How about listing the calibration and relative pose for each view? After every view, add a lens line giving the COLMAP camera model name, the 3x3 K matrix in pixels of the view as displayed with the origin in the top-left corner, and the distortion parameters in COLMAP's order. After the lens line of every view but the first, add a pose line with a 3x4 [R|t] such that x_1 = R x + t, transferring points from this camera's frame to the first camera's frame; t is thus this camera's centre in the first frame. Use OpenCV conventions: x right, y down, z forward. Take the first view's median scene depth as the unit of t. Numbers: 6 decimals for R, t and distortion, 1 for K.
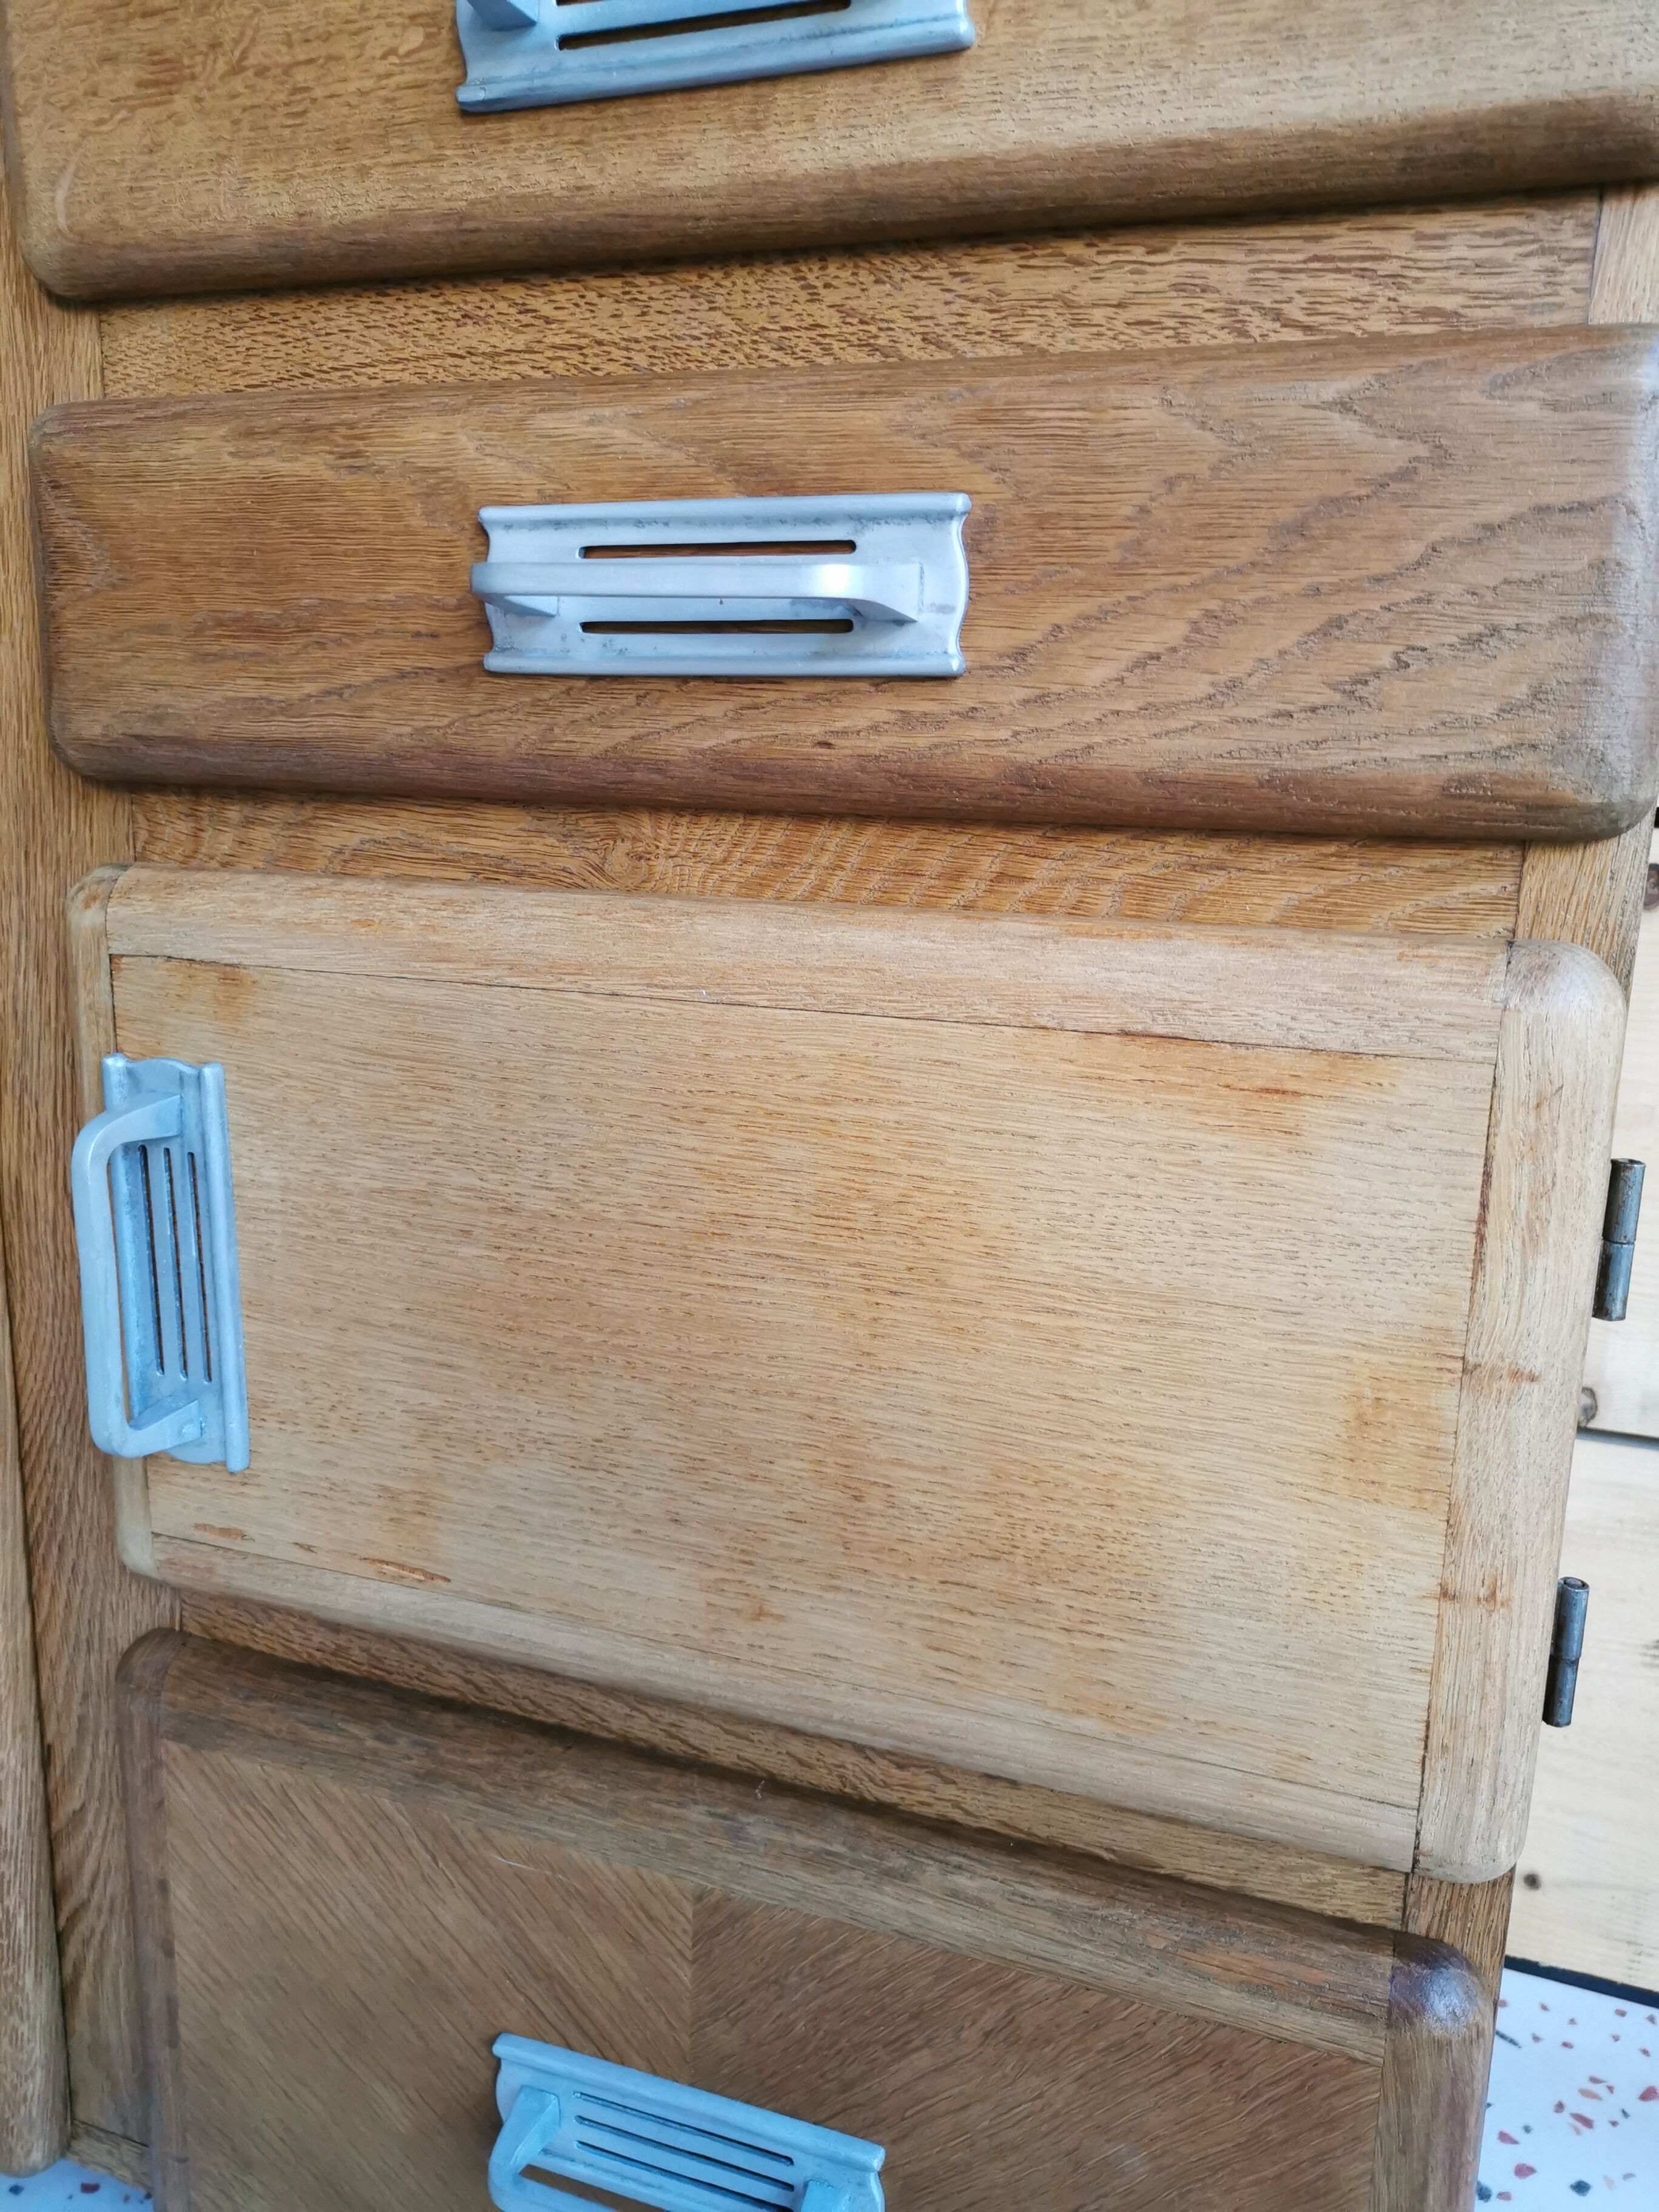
lens RADIAL K [[1726.2, 0, 829.5], [0, 1726.2, 1106.0], [0, 0, 1]] dist [0.026227, 0.002485]
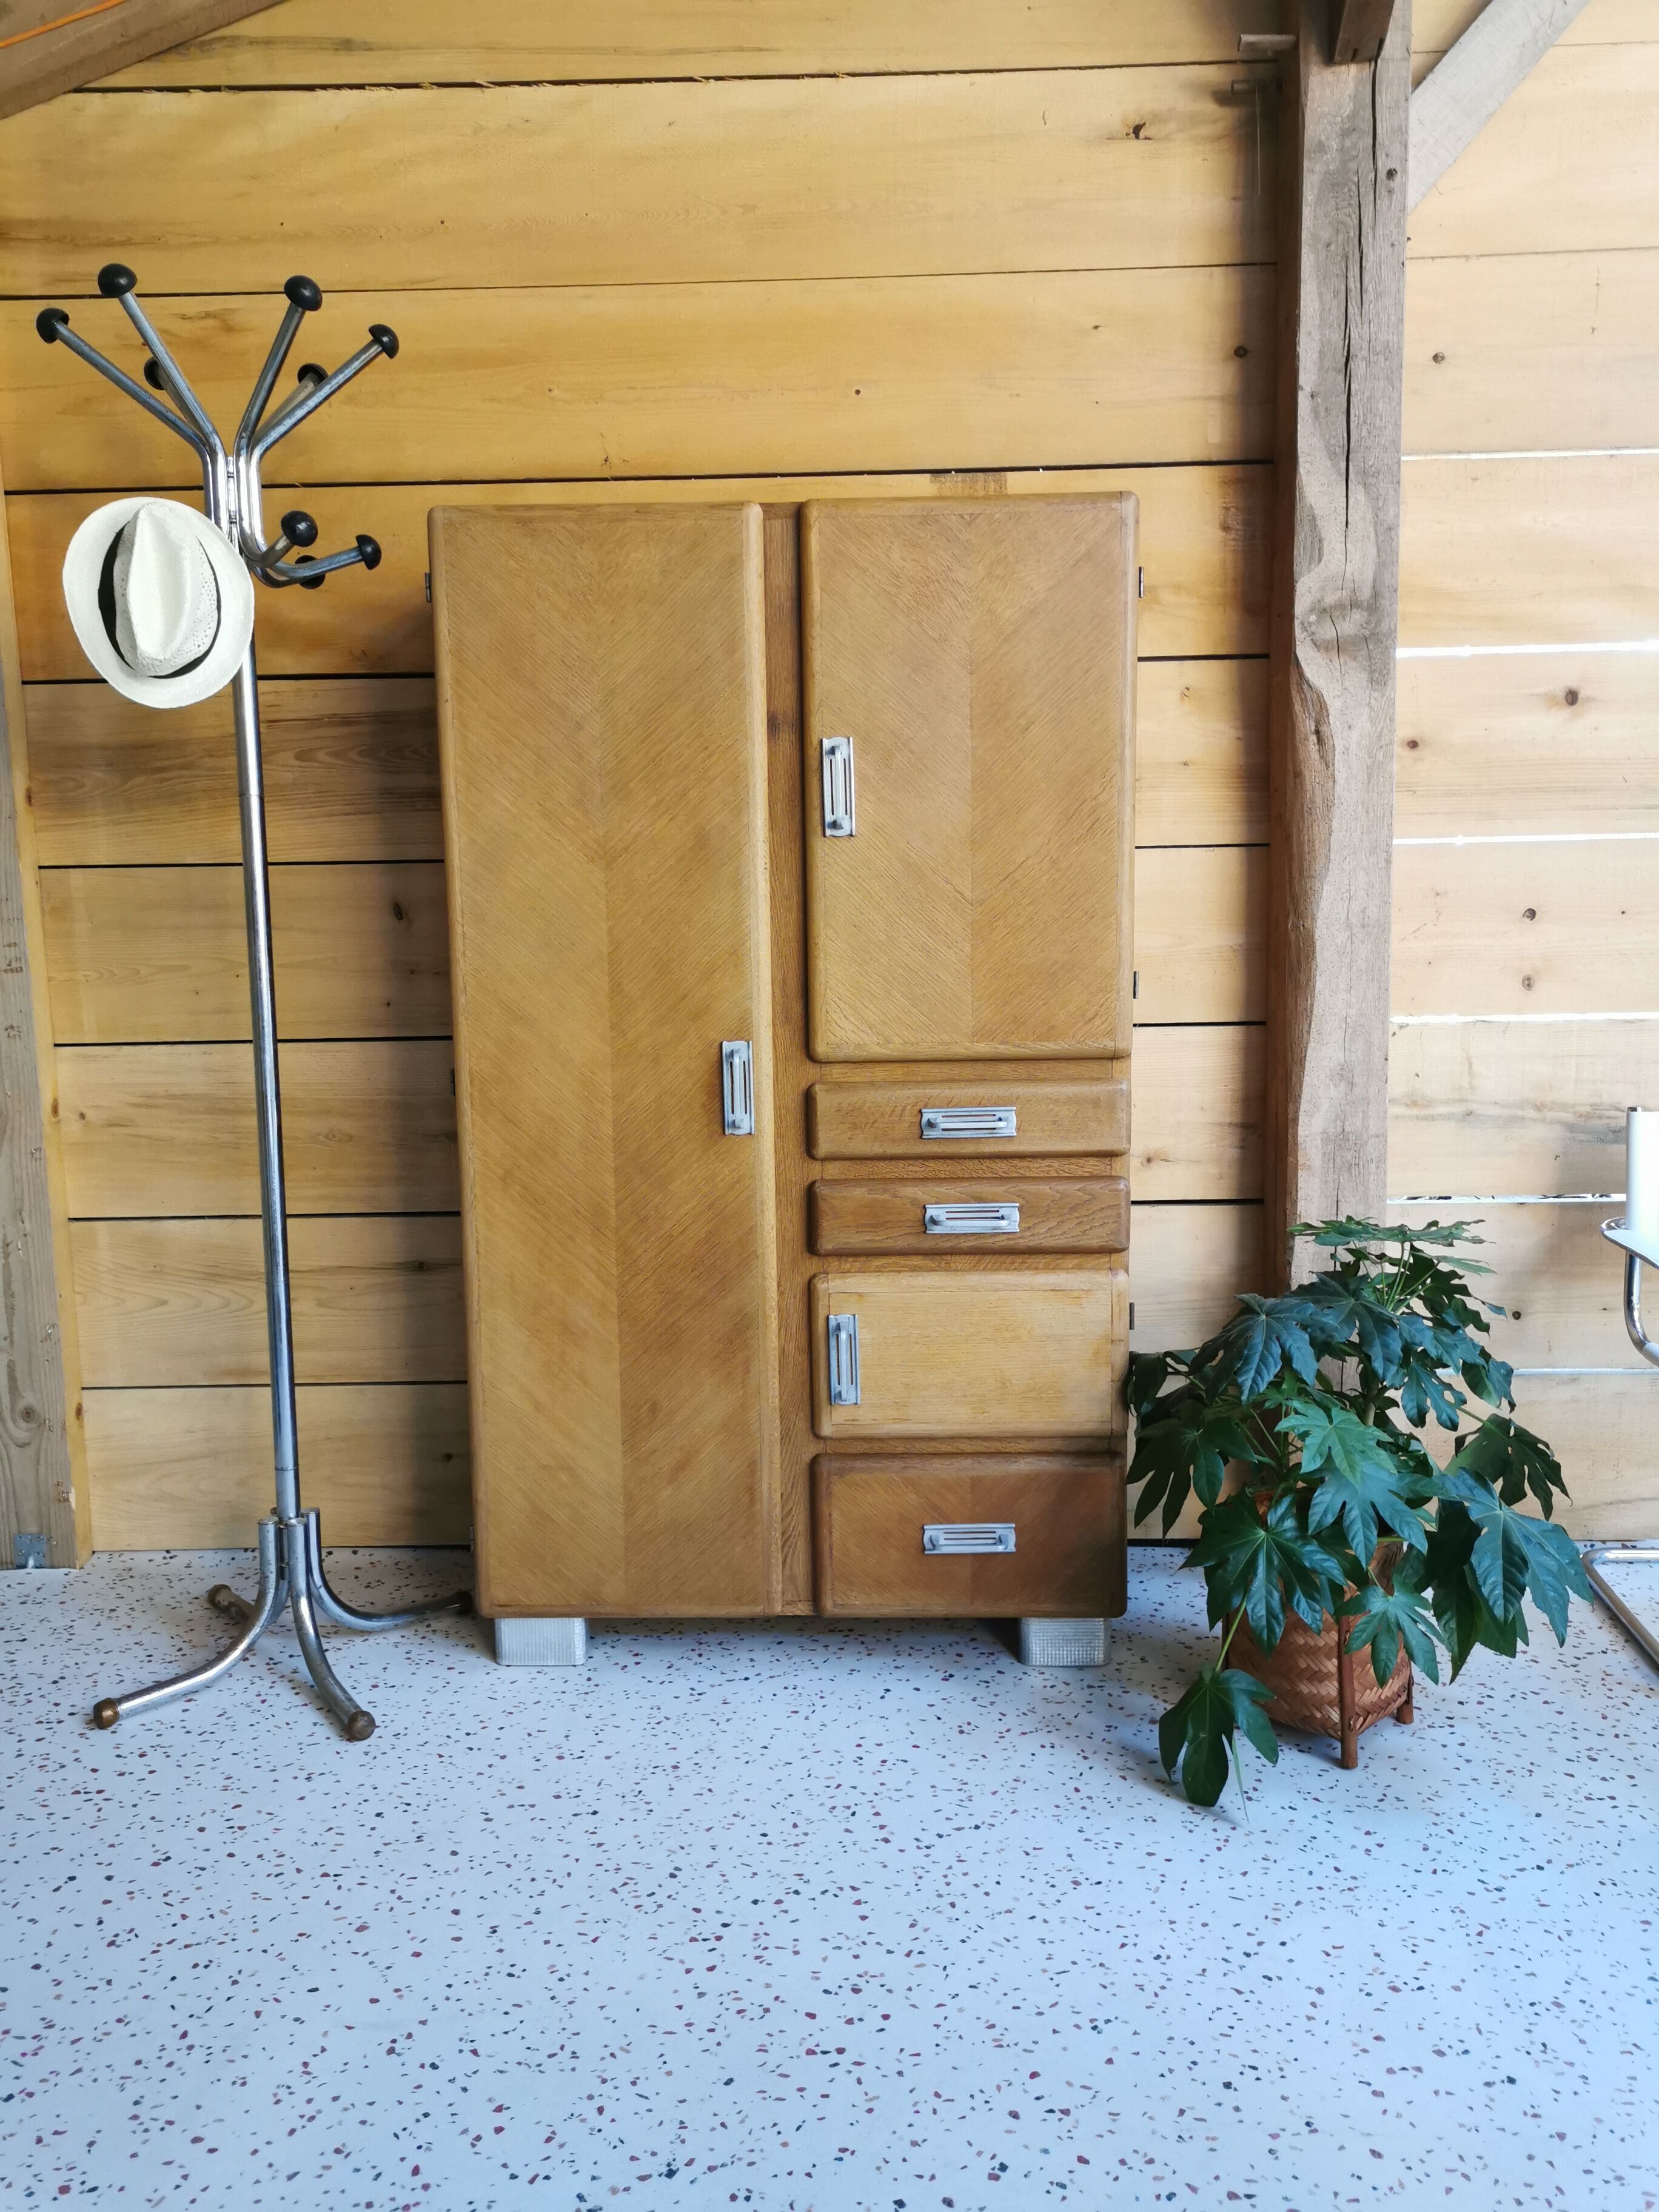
lens RADIAL K [[1736.8, 0, 829.5], [0, 1736.8, 1106.0], [0, 0, 1]] dist [0.005976, -0.006068]
pose [[0.946709, -0.079384, 0.312154, -1.970820], [0.107546, 0.991440, -0.074033, -0.259858], [-0.303605, 0.103658, 0.947143, -3.728301]]
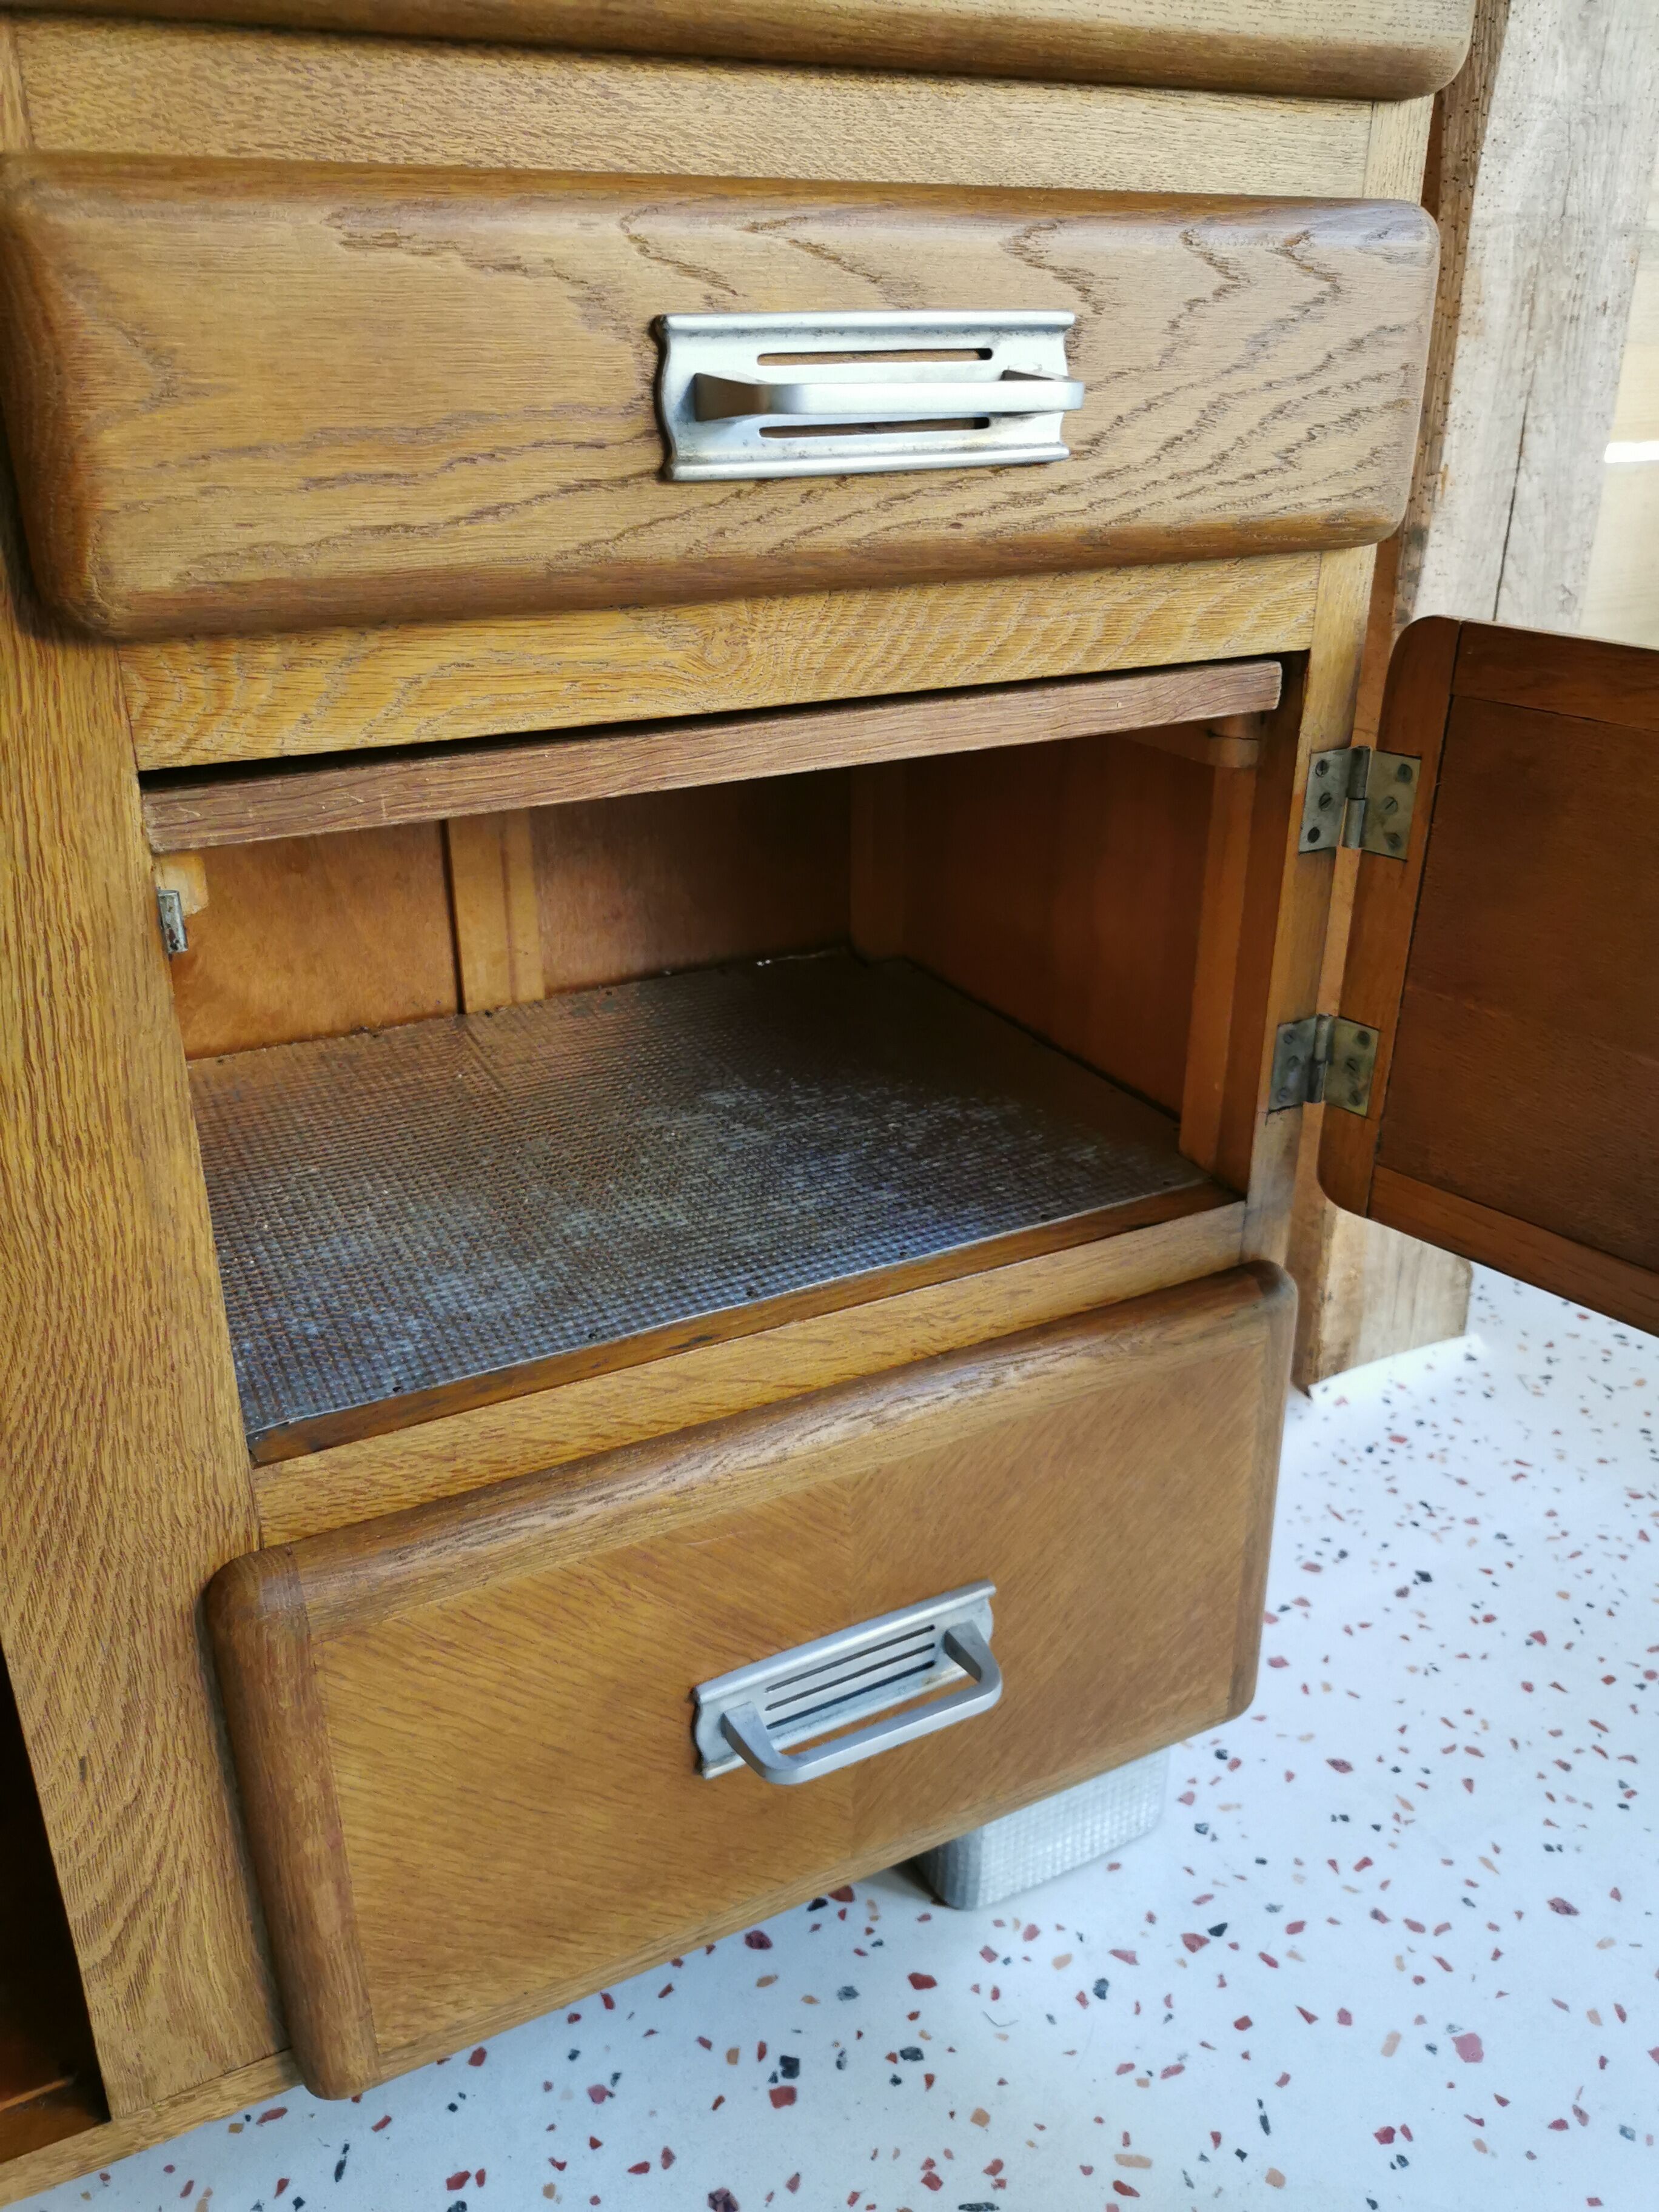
lens RADIAL K [[1726.2, 0, 829.5], [0, 1726.2, 1106.0], [0, 0, 1]] dist [0.026227, 0.002485]
pose [[0.671696, -0.322514, 0.666941, -0.886497], [0.184056, 0.944688, 0.271457, -0.151366], [-0.717599, -0.059582, 0.693903, 0.178124]]
